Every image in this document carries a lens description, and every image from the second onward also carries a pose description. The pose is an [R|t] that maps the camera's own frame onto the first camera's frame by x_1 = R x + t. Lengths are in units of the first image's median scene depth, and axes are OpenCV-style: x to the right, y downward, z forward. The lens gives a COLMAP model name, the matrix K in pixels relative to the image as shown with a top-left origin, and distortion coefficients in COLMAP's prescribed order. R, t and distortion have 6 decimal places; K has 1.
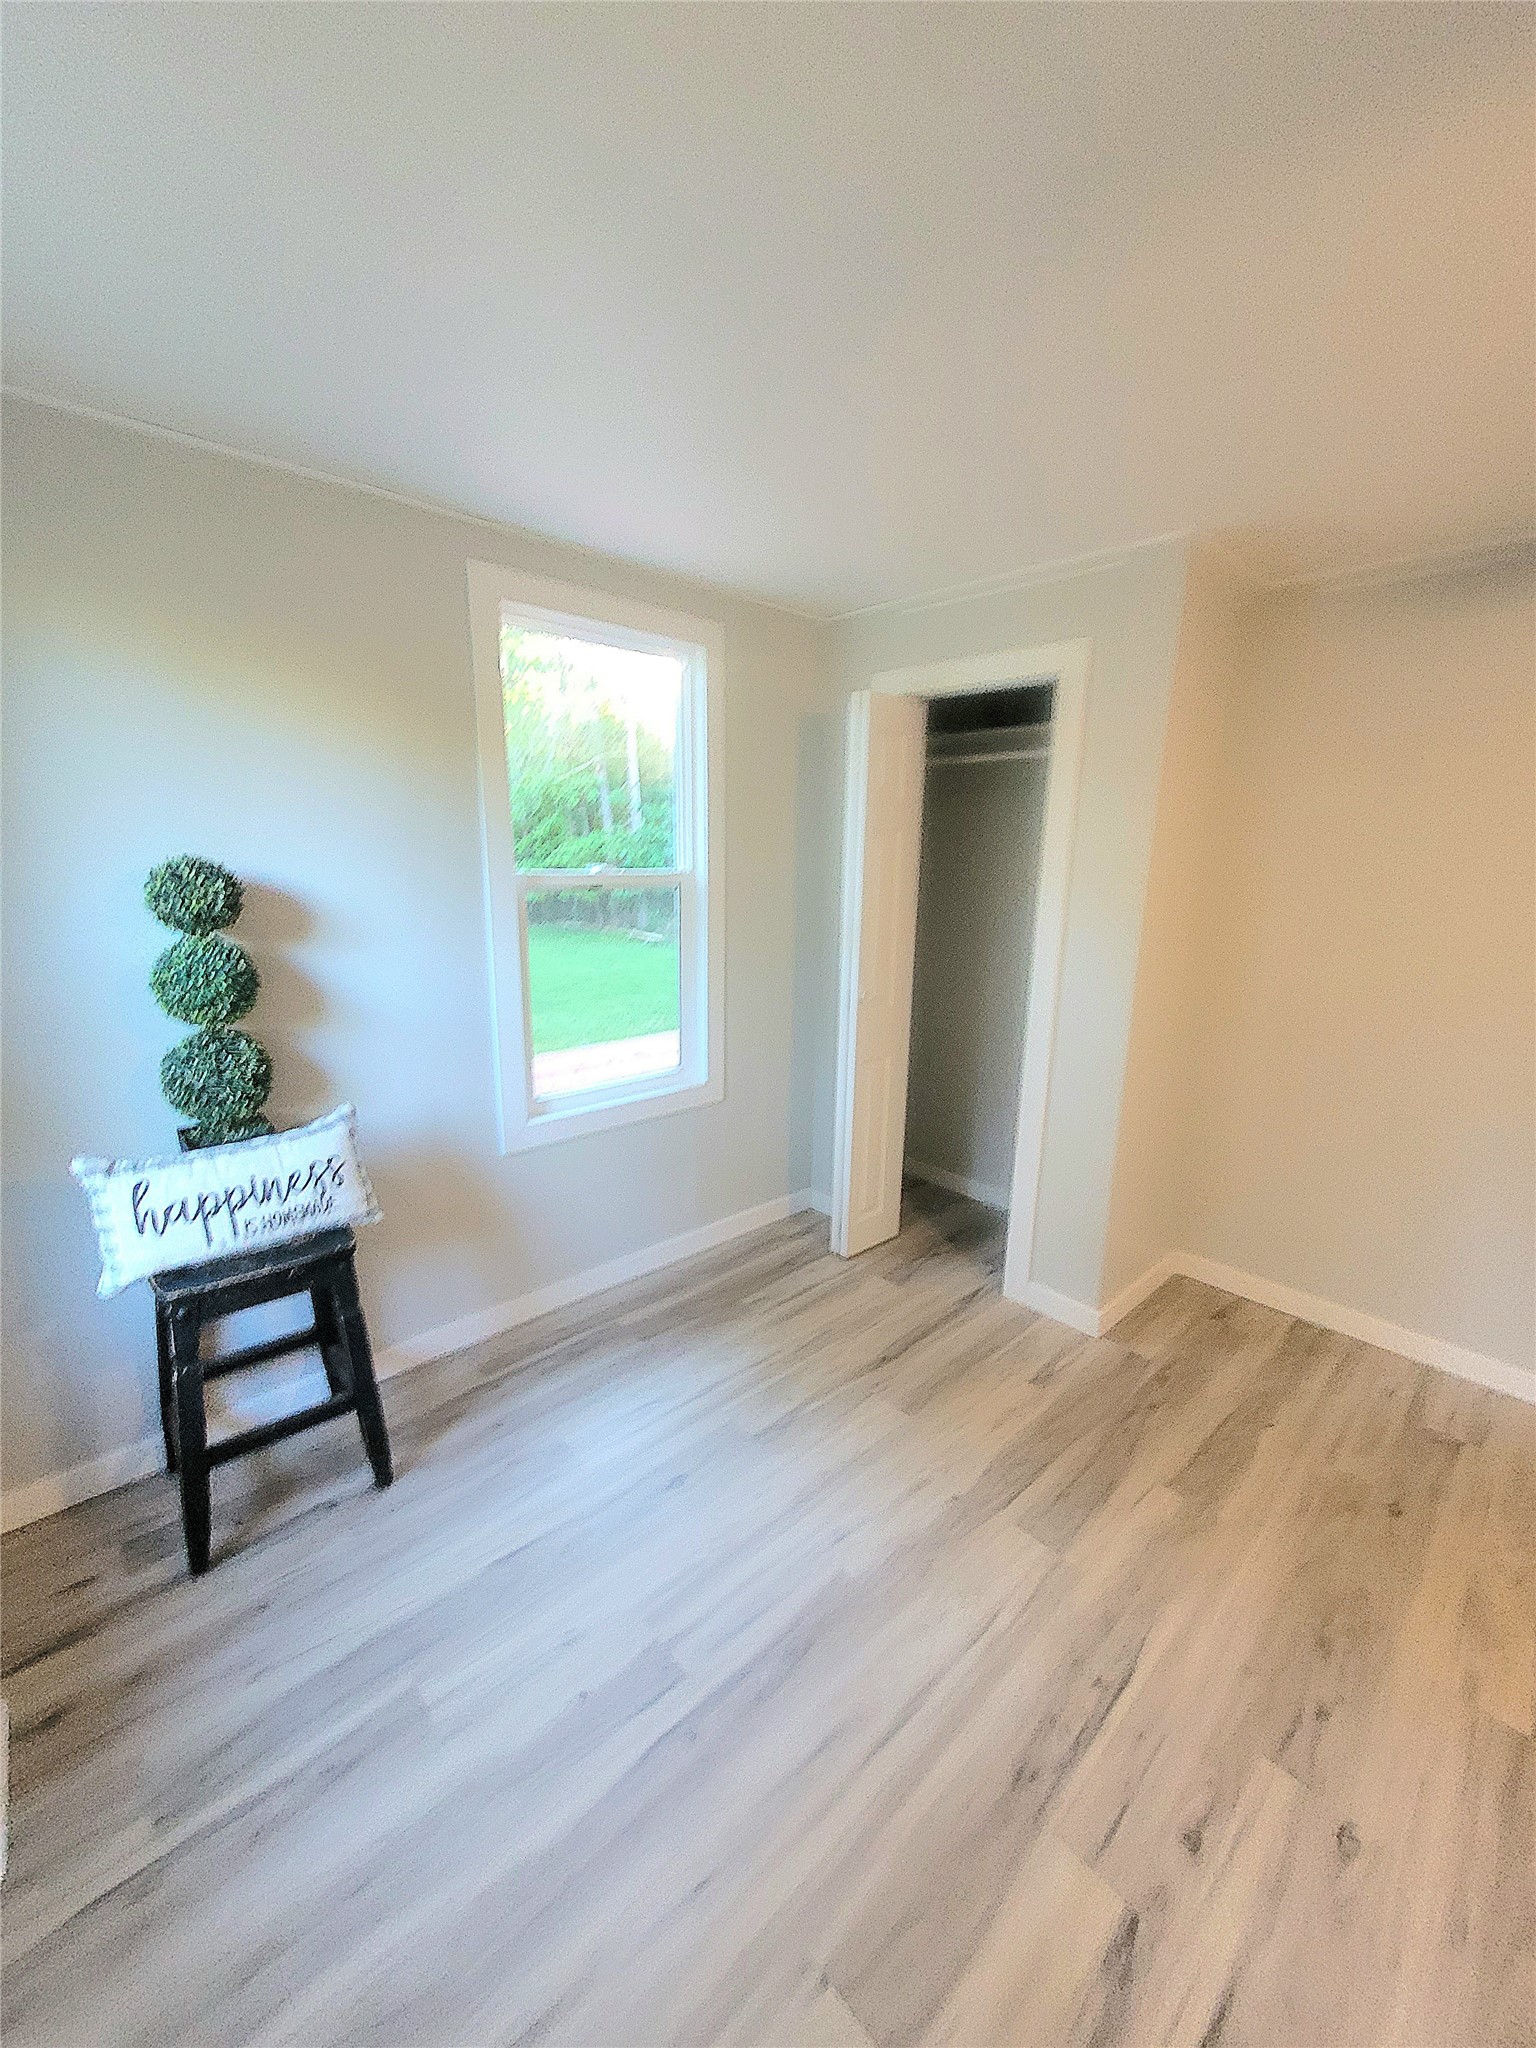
lens RADIAL K [[800.9, 0, 766.3], [0, 800.9, 1027.8], [0, 0, 1]] dist [0.000183, 0.000405]
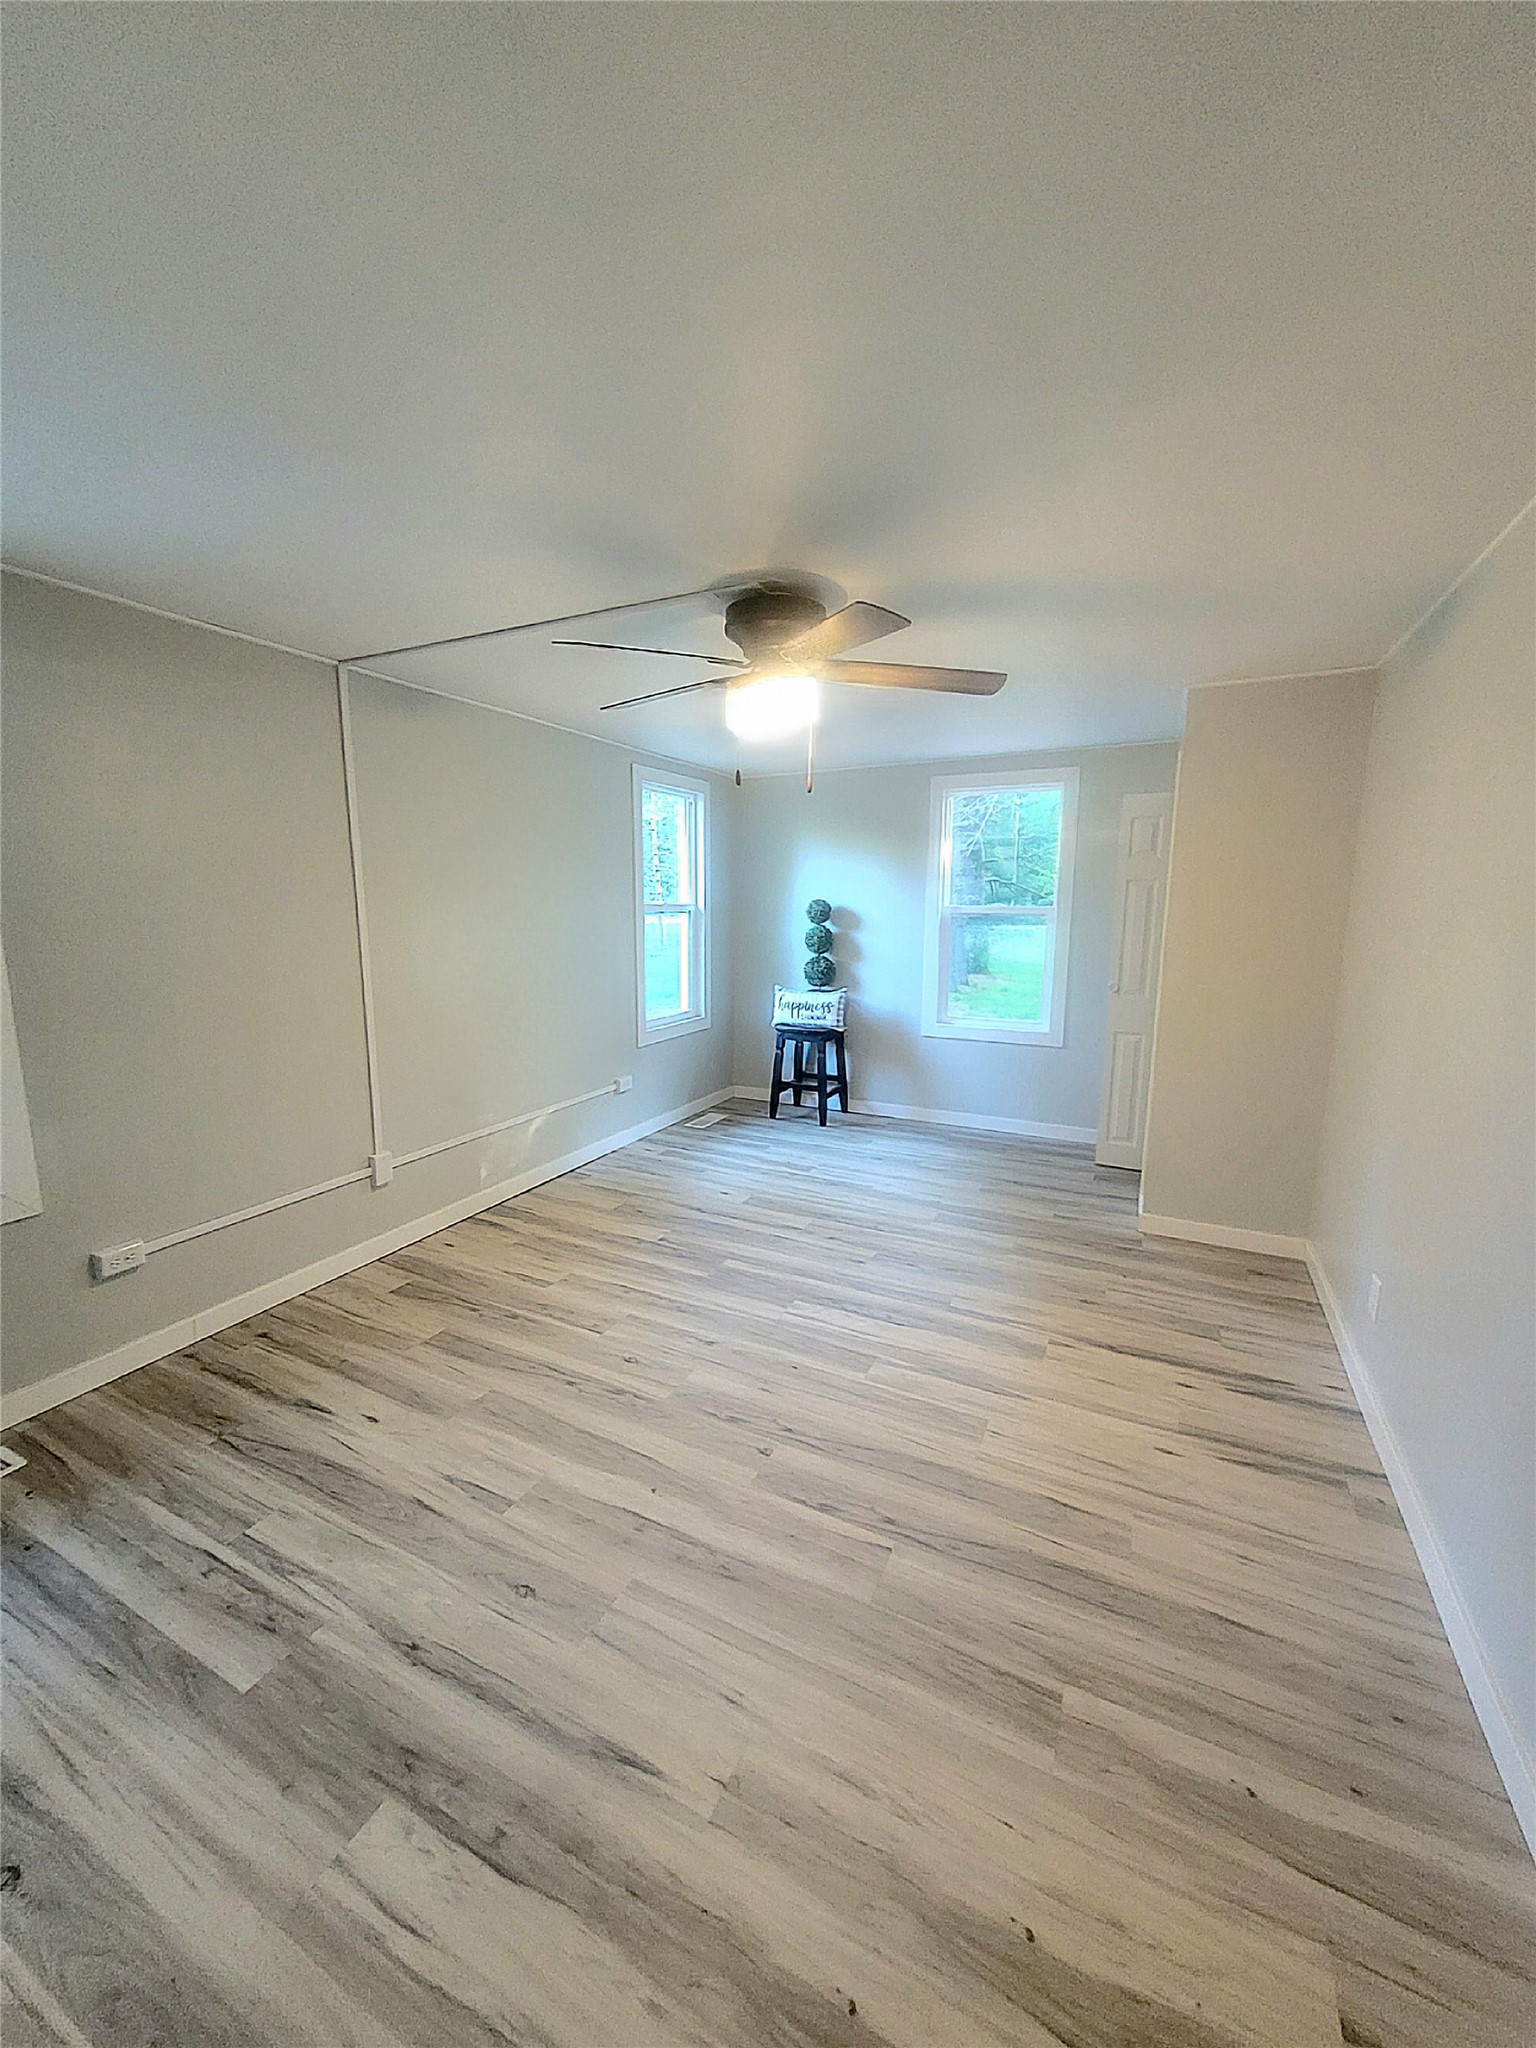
lens RADIAL K [[800.9, 0, 766.3], [0, 800.9, 1027.8], [0, 0, 1]] dist [0.000183, 0.000405]
pose [[0.347350, 0.130757, -0.928574, 2.448271], [-0.201546, 0.977499, 0.062255, 0.139860], [0.915820, 0.165526, 0.365888, -0.292503]]
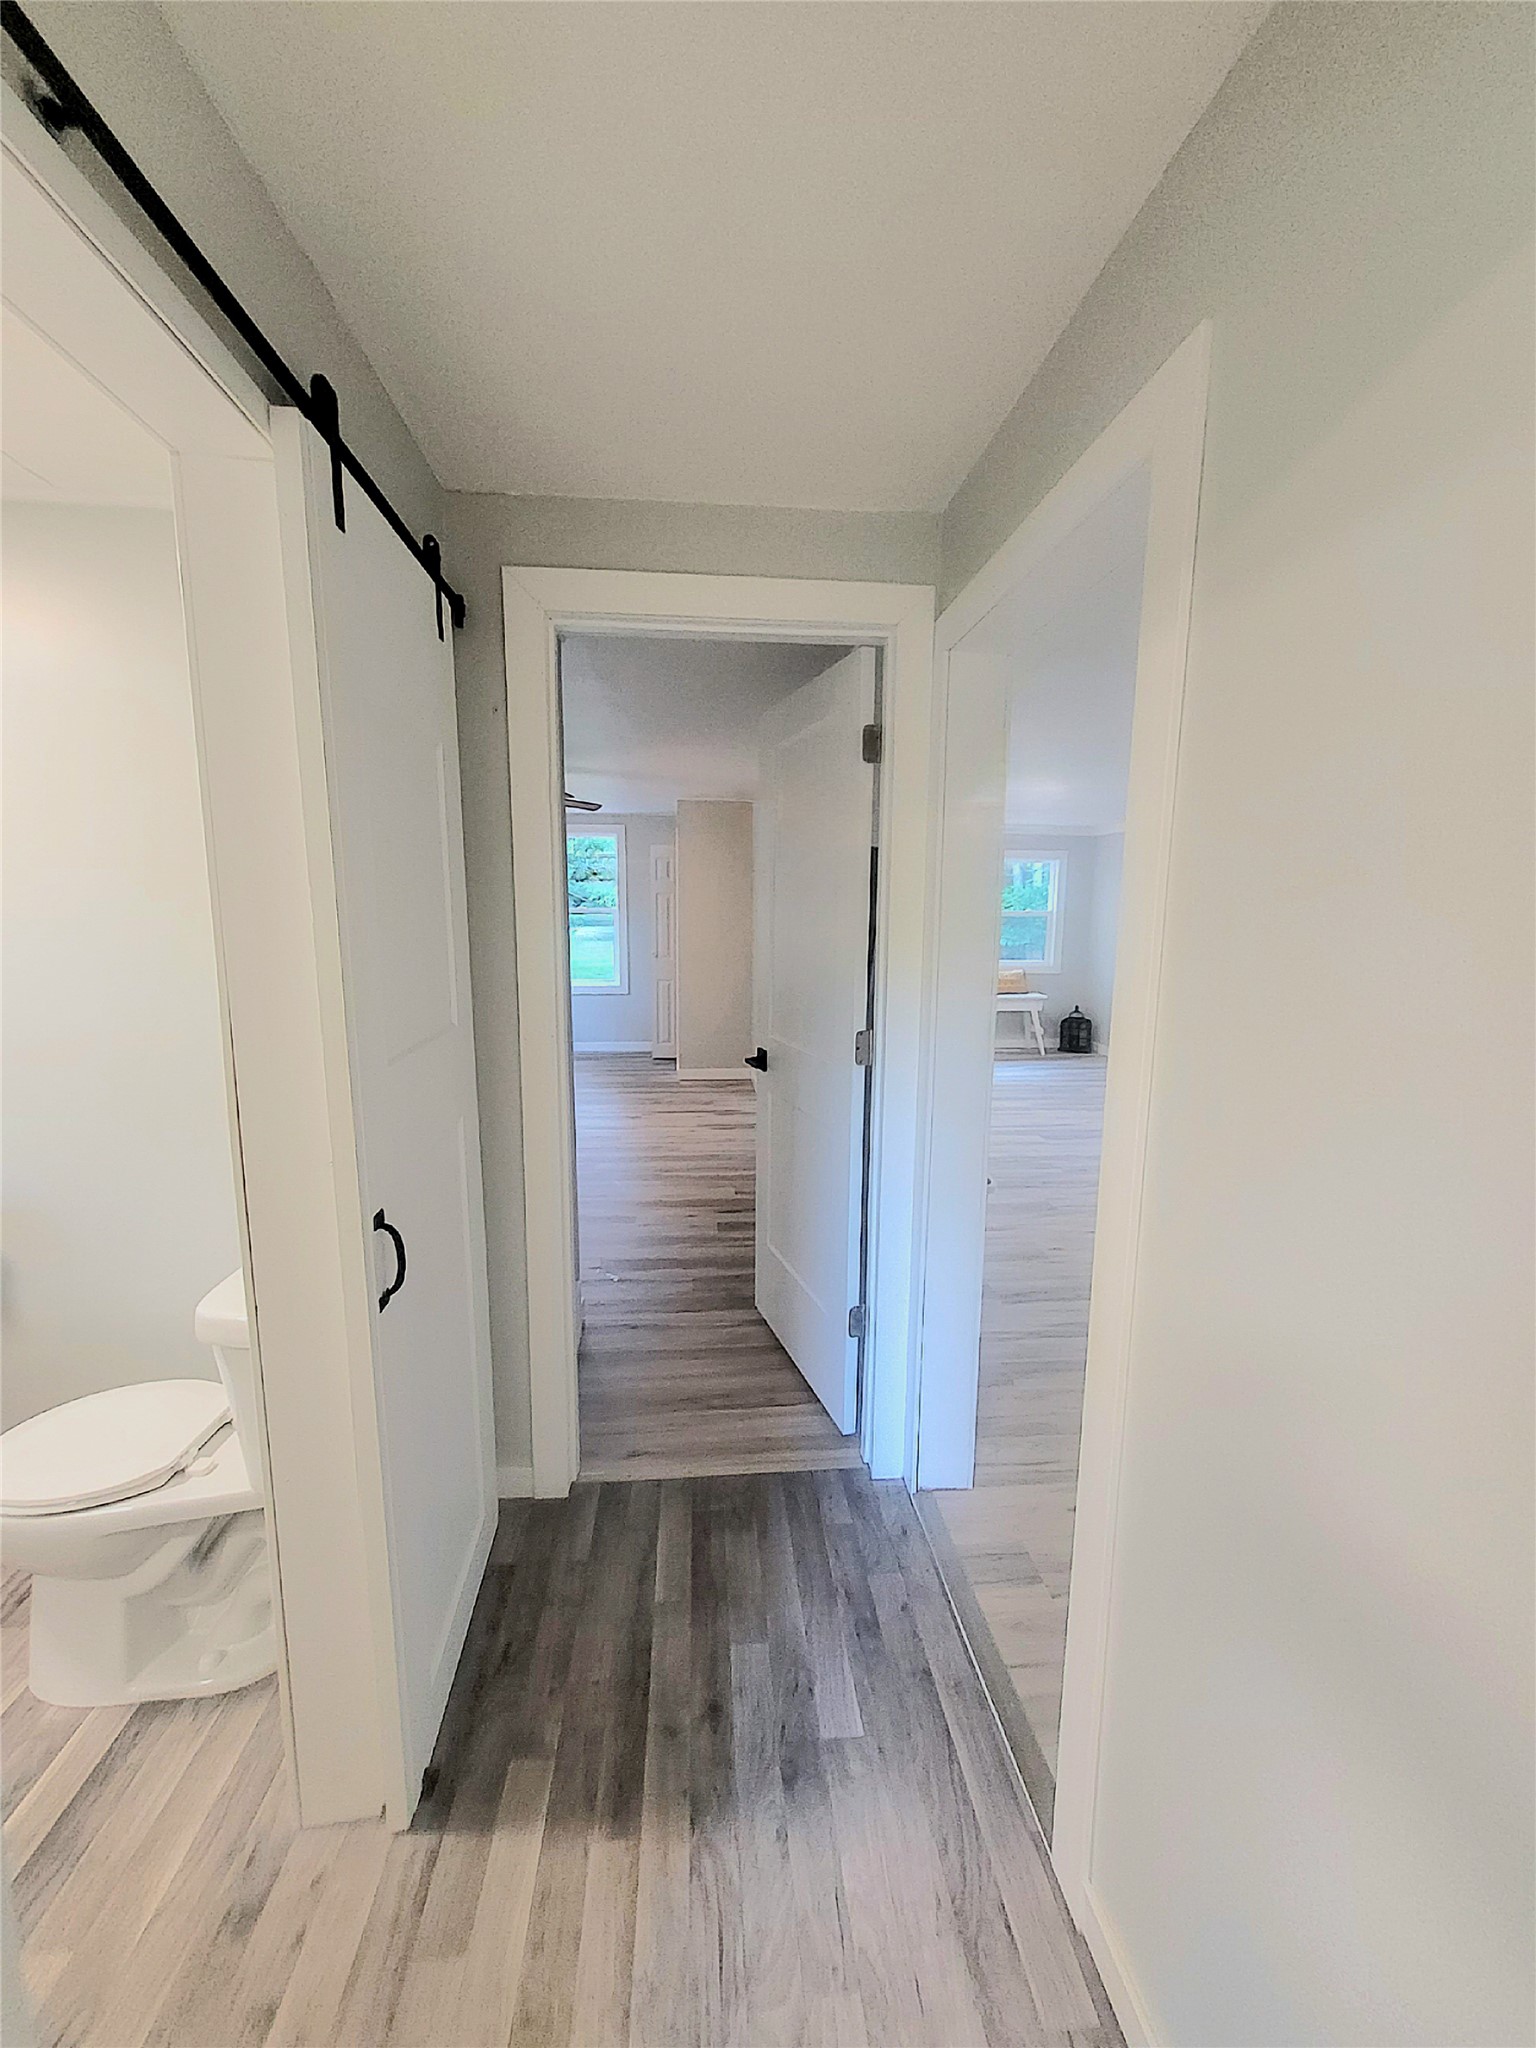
lens RADIAL K [[800.9, 0, 766.3], [0, 800.9, 1027.8], [0, 0, 1]] dist [0.000183, 0.000405]
pose [[0.790999, 0.073400, -0.607399, 3.839257], [-0.122018, 0.991759, -0.039054, 0.469089], [0.599527, 0.105005, 0.793436, -1.649517]]
